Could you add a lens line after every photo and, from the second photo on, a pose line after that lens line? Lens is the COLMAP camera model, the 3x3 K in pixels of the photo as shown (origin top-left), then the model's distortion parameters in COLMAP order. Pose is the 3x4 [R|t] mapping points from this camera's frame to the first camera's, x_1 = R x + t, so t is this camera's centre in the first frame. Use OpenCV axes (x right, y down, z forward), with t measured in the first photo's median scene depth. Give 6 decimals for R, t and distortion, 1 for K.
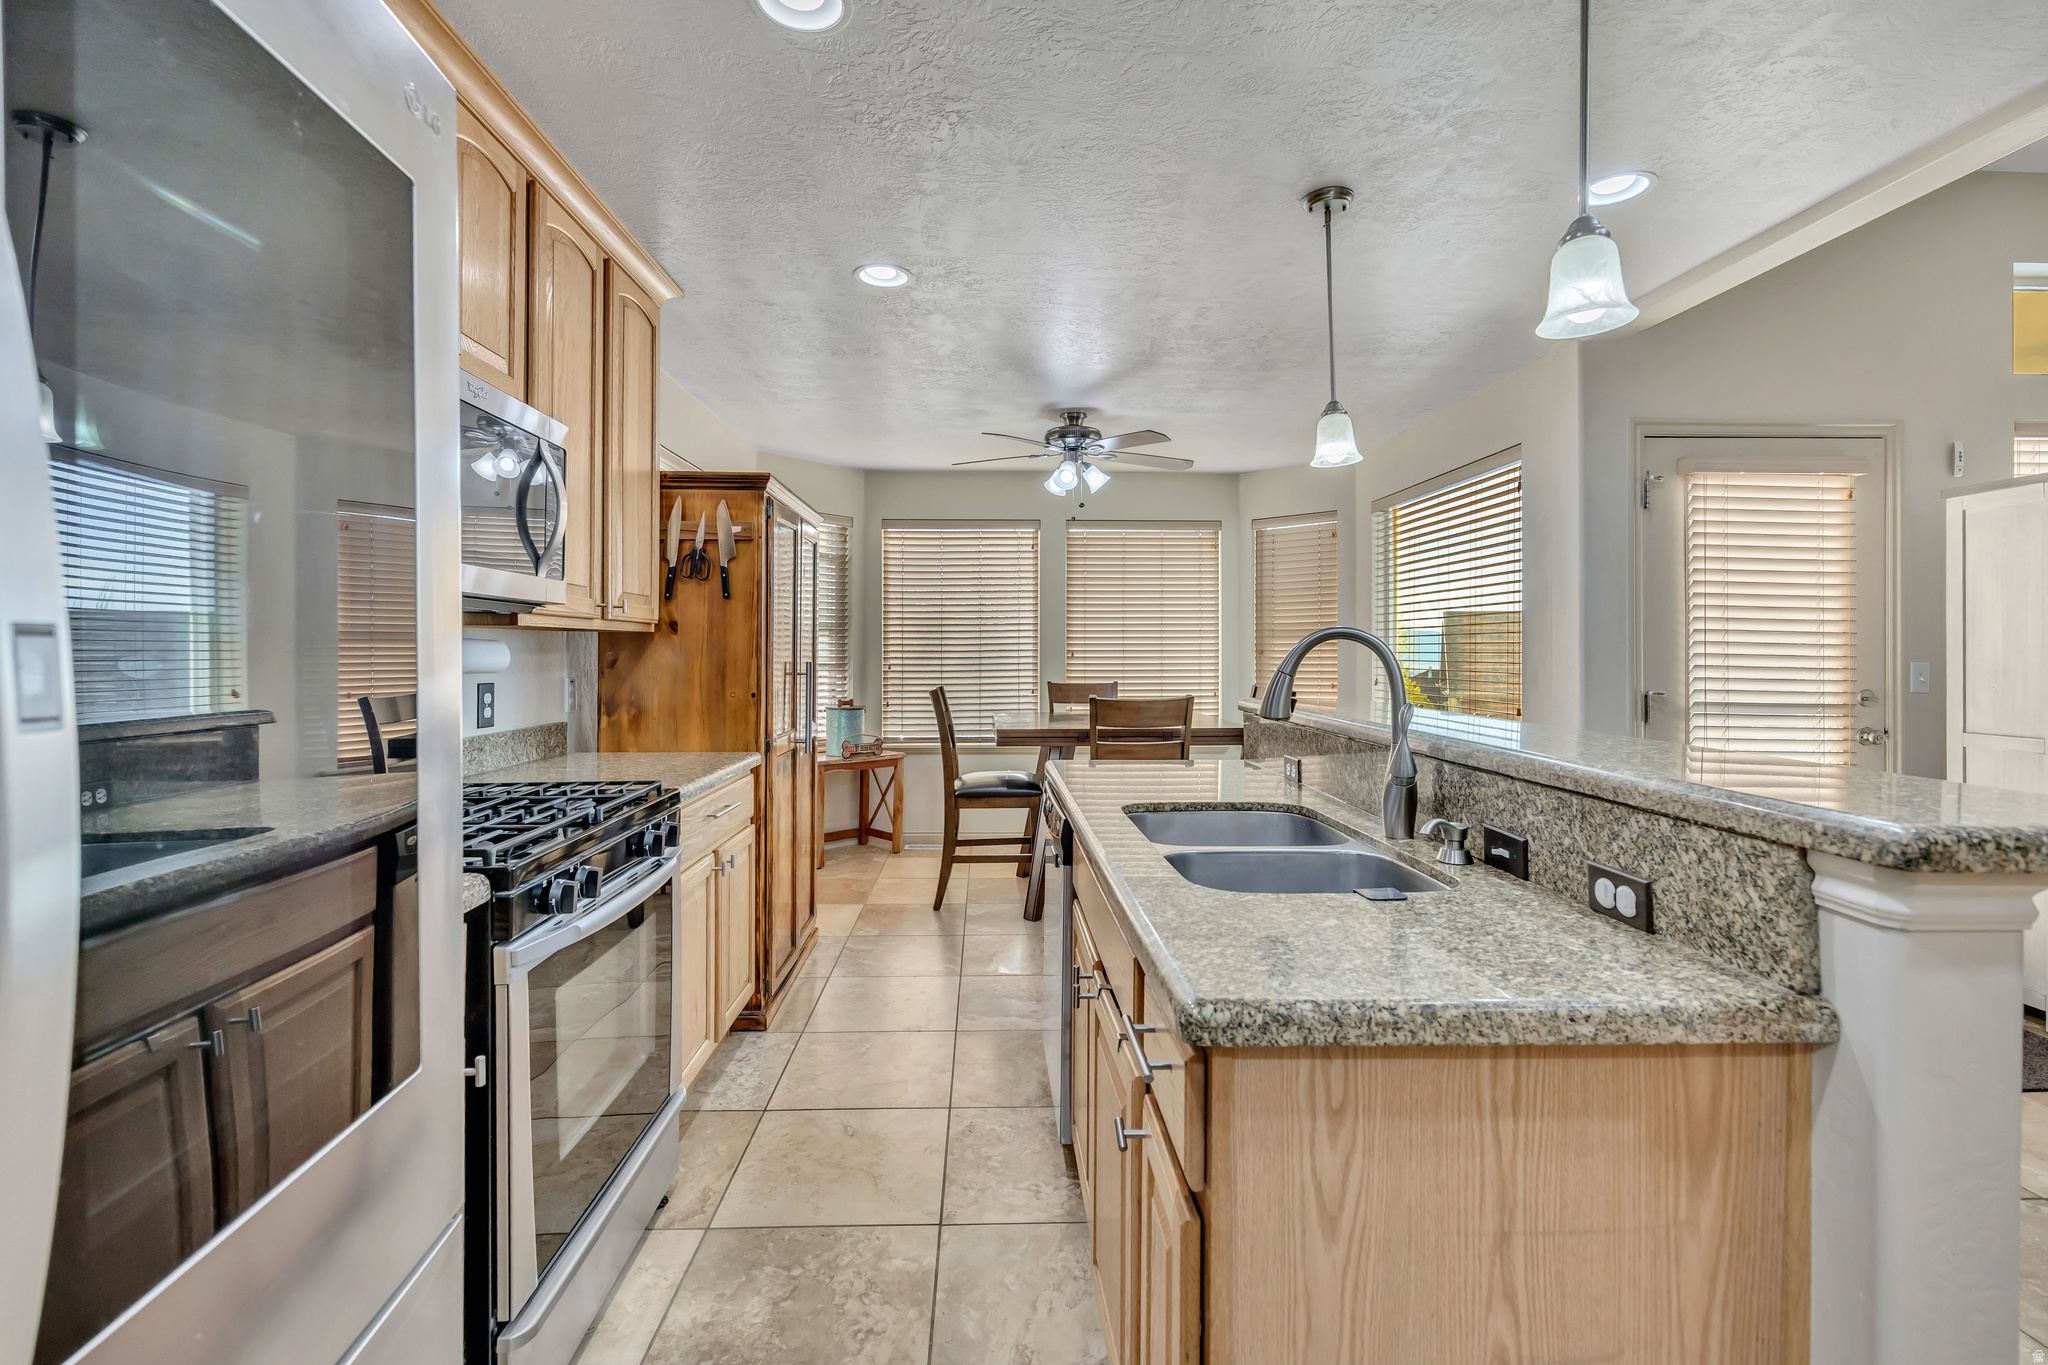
lens RADIAL K [[890.8, 0, 1021.6], [0, 890.8, 669.3], [0, 0, 1]] dist [-0.000614, 0.000385]
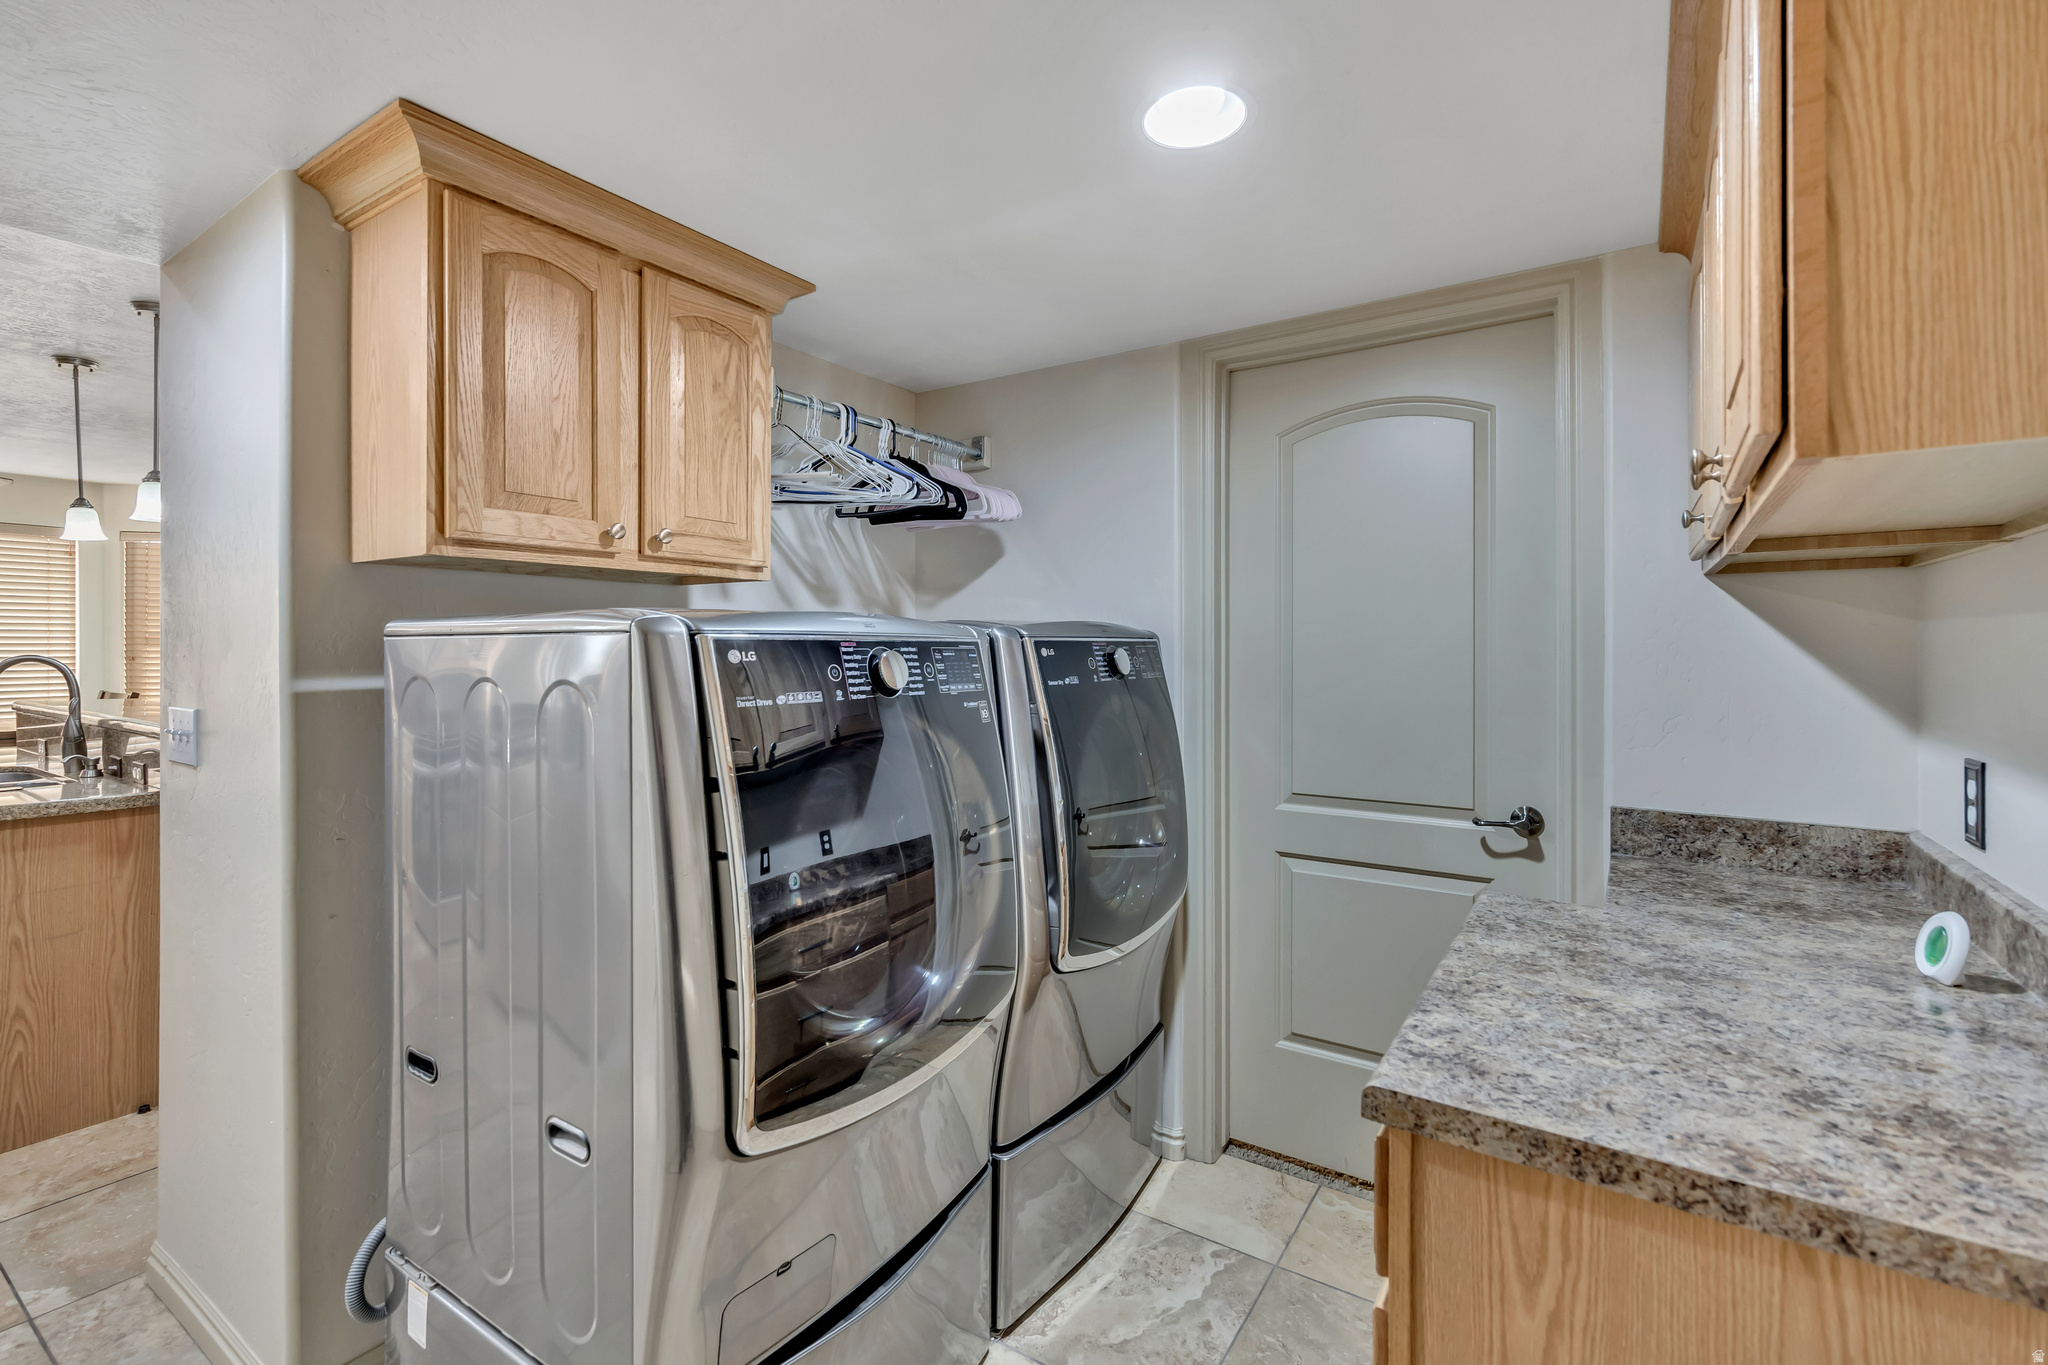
lens RADIAL K [[890.8, 0, 1019.8], [0, 890.8, 661.1], [0, 0, 1]] dist [-0.000614, 0.000385]
pose [[0.577056, 0.000193, 0.816705, 0.098992], [0.006834, 0.999964, -0.005065, -0.025742], [-0.816676, 0.008504, 0.577034, -2.944250]]
